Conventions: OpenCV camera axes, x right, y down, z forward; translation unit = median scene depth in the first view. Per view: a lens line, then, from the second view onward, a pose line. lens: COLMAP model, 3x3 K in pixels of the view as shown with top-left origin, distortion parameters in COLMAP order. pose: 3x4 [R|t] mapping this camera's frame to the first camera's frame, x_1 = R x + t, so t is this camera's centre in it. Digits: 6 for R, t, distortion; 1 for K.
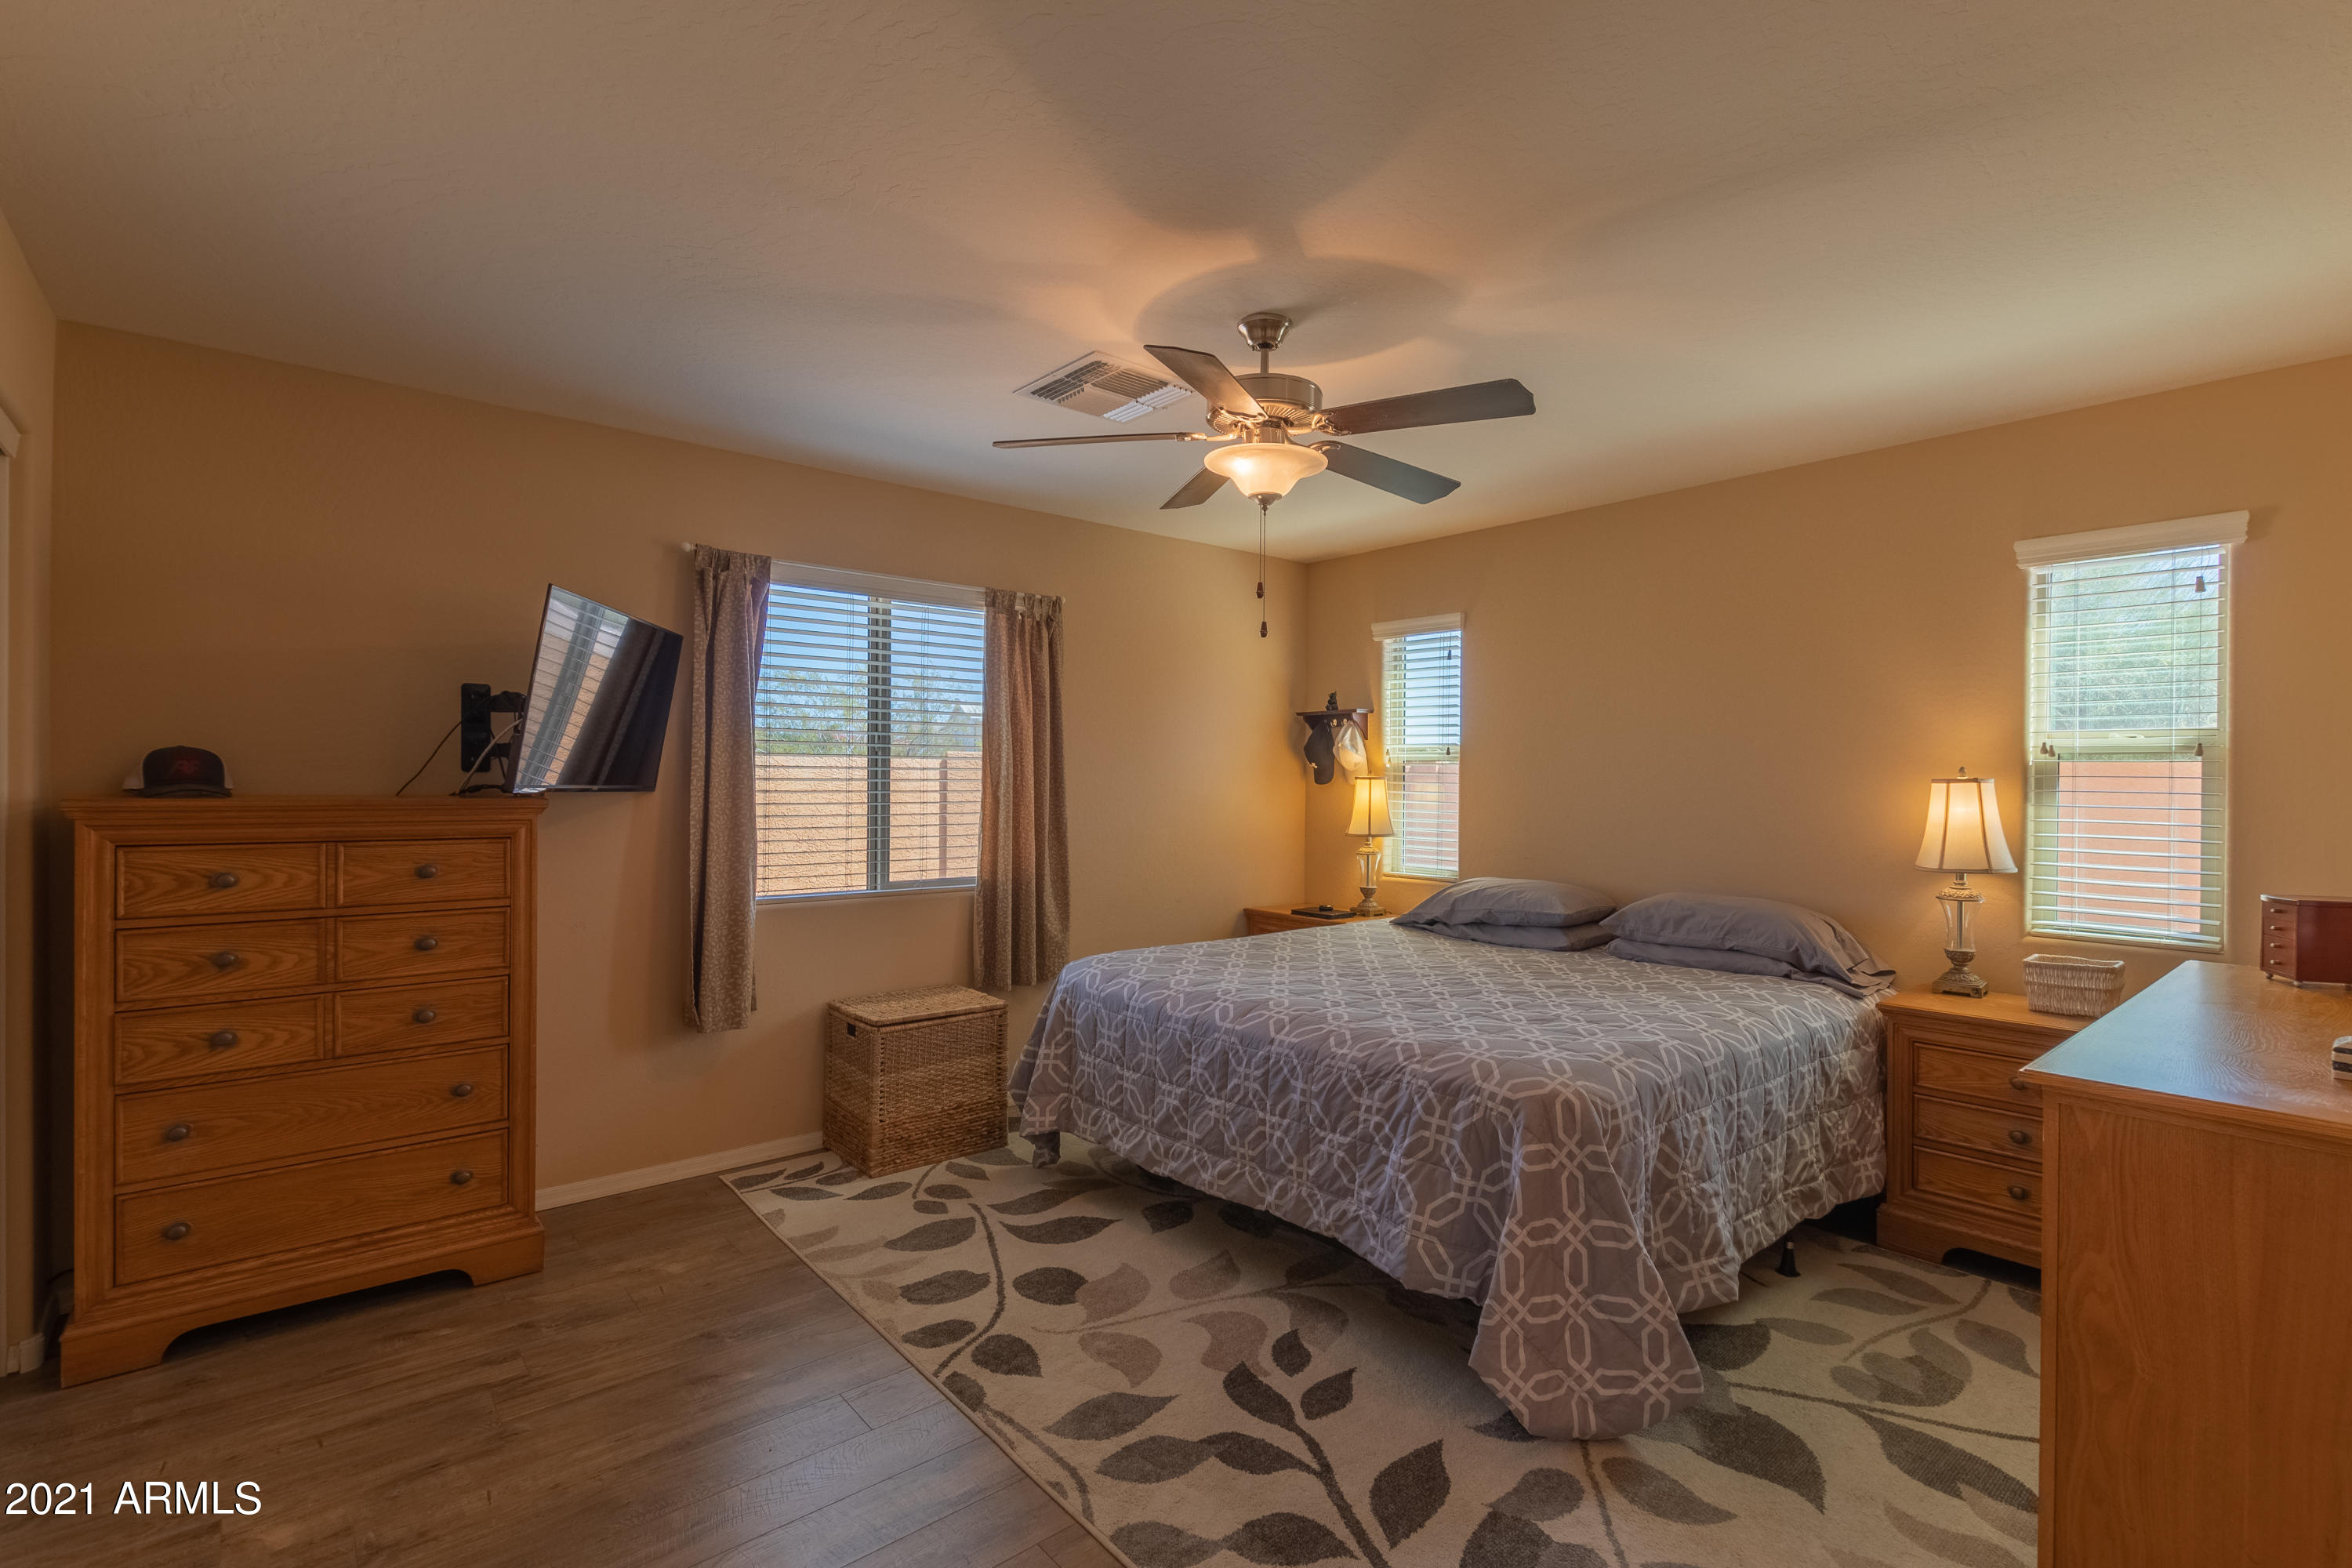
lens RADIAL K [[1079.2, 0, 1189.7], [0, 1079.2, 784.6], [0, 0, 1]] dist [0.005207, 0.000031]
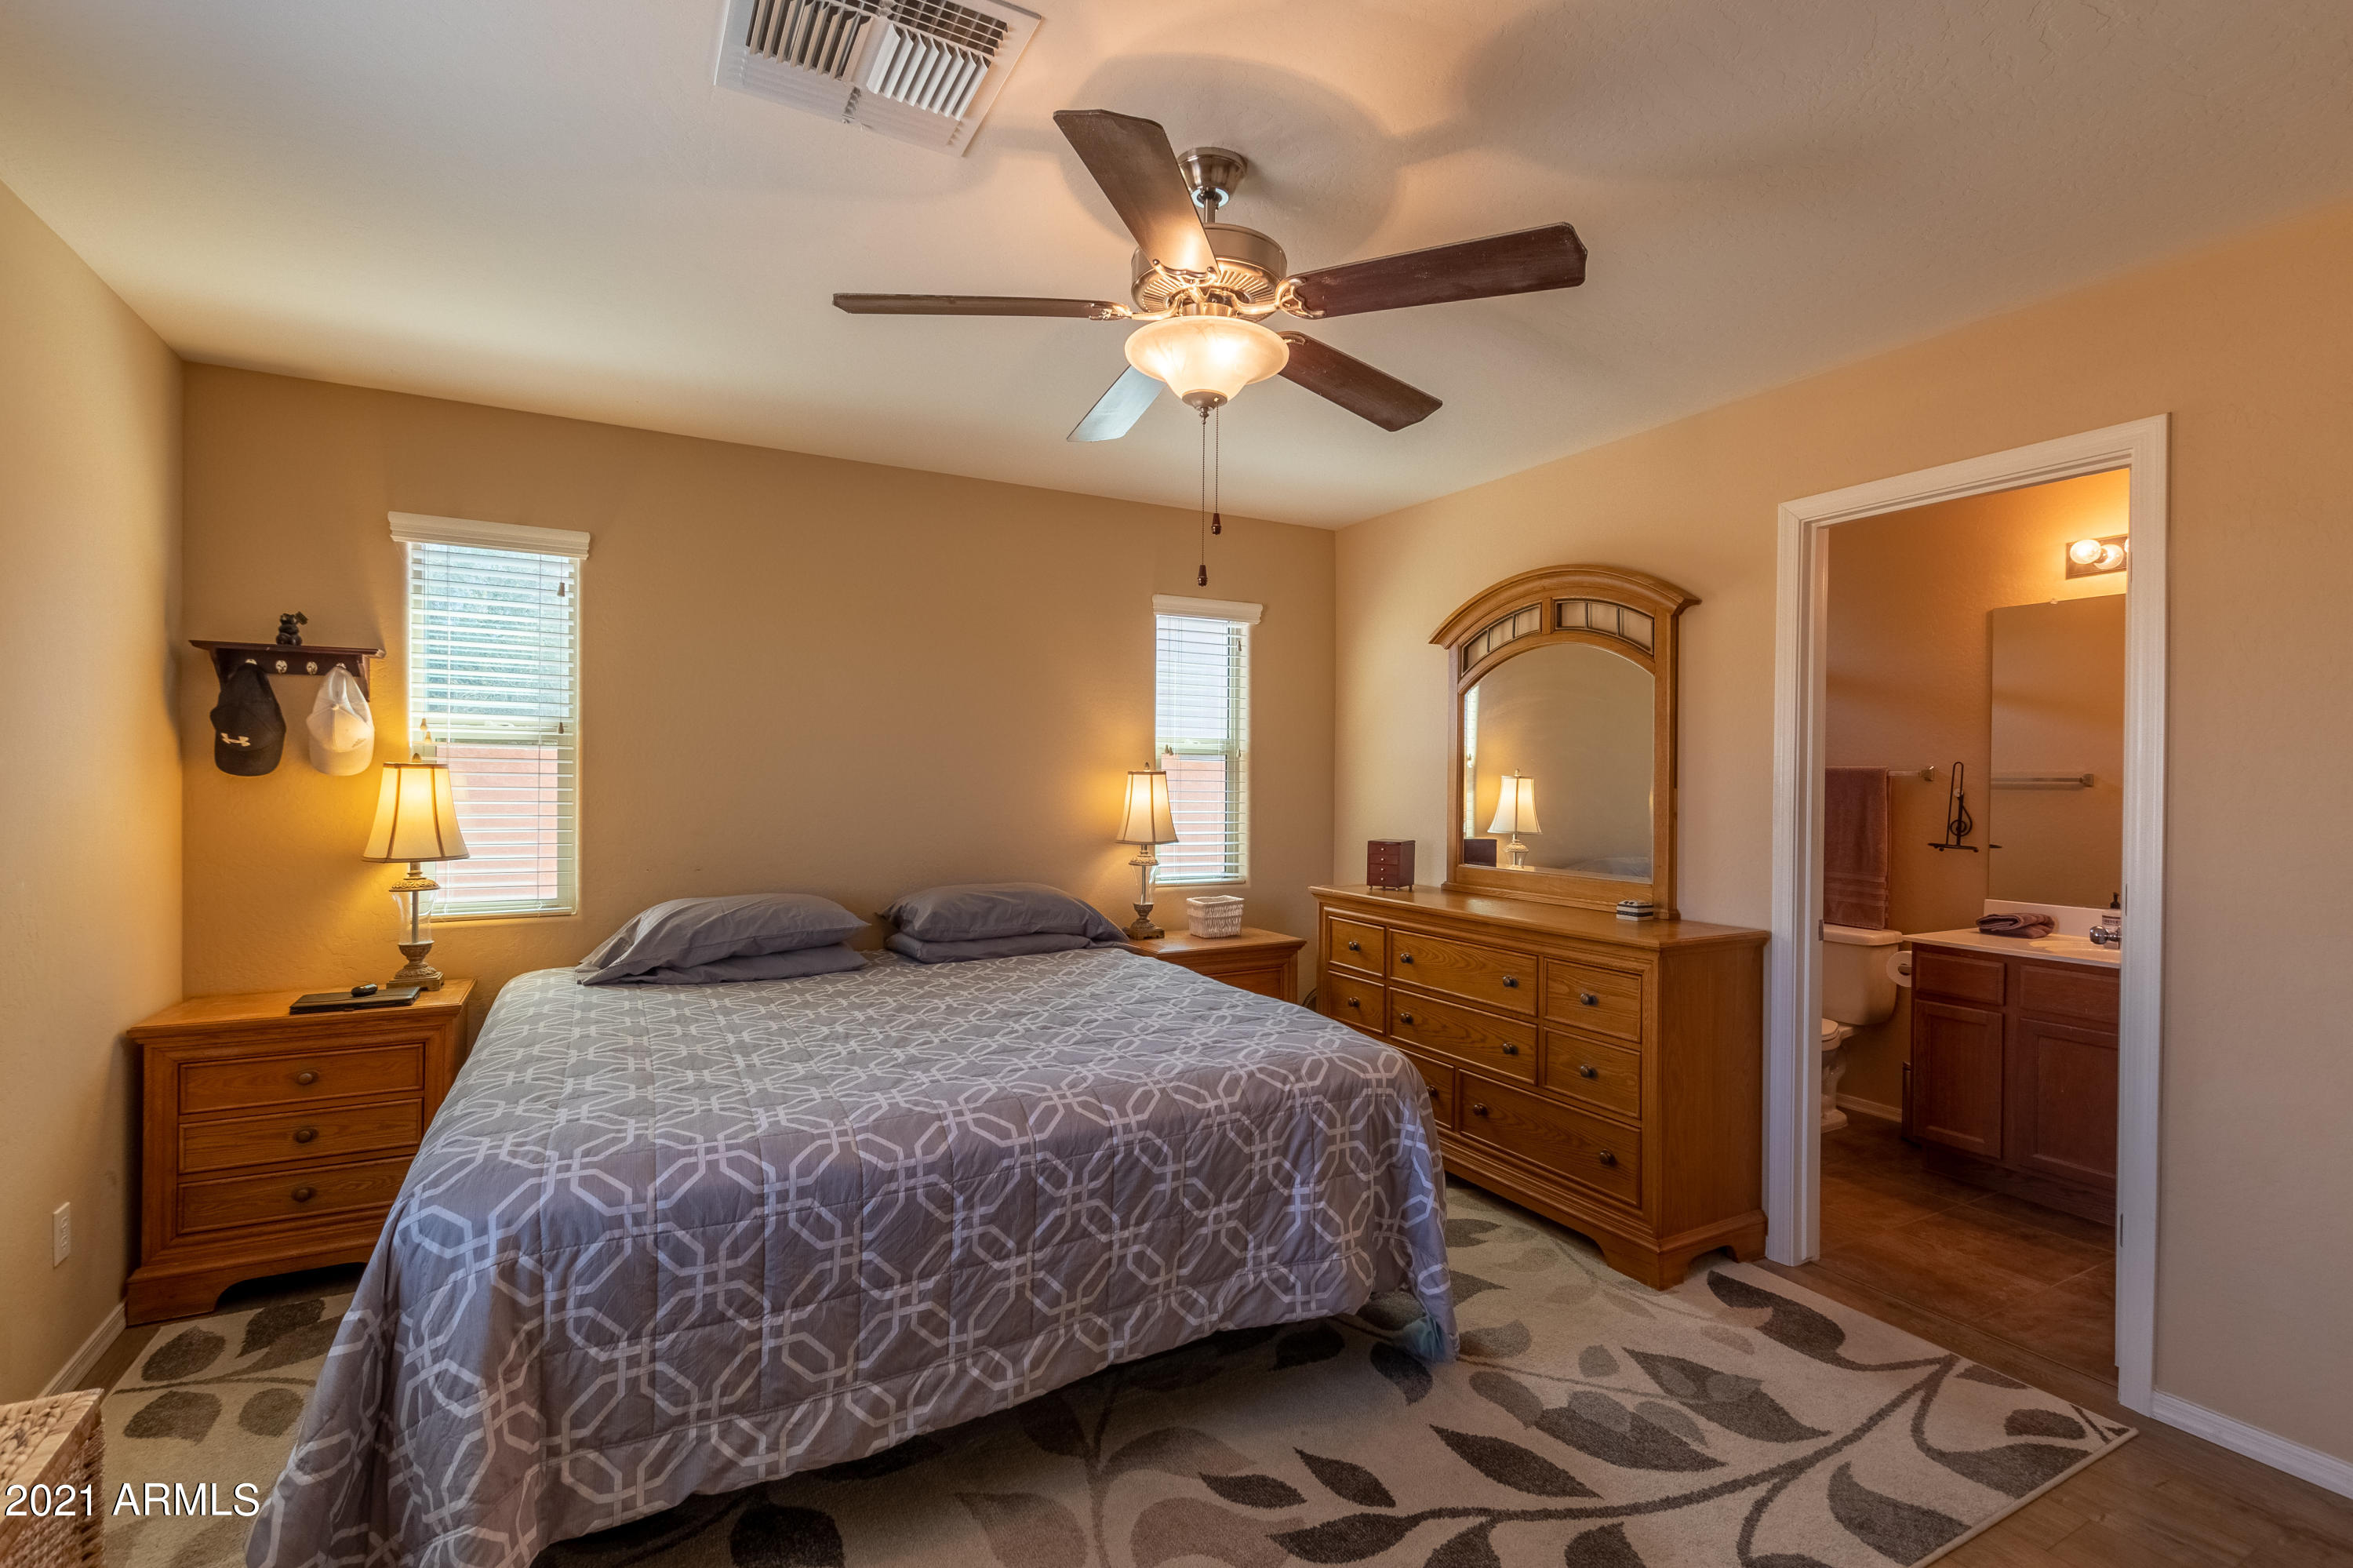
lens RADIAL K [[1079.7, 0, 1188.8], [0, 1079.7, 784.8], [0, 0, 1]] dist [0.005207, 0.000031]
pose [[0.198213, -0.013481, 0.980066, -0.599539], [-0.001329, 0.999901, 0.014022, -0.007791], [-0.980158, -0.004082, 0.198175, 0.766170]]
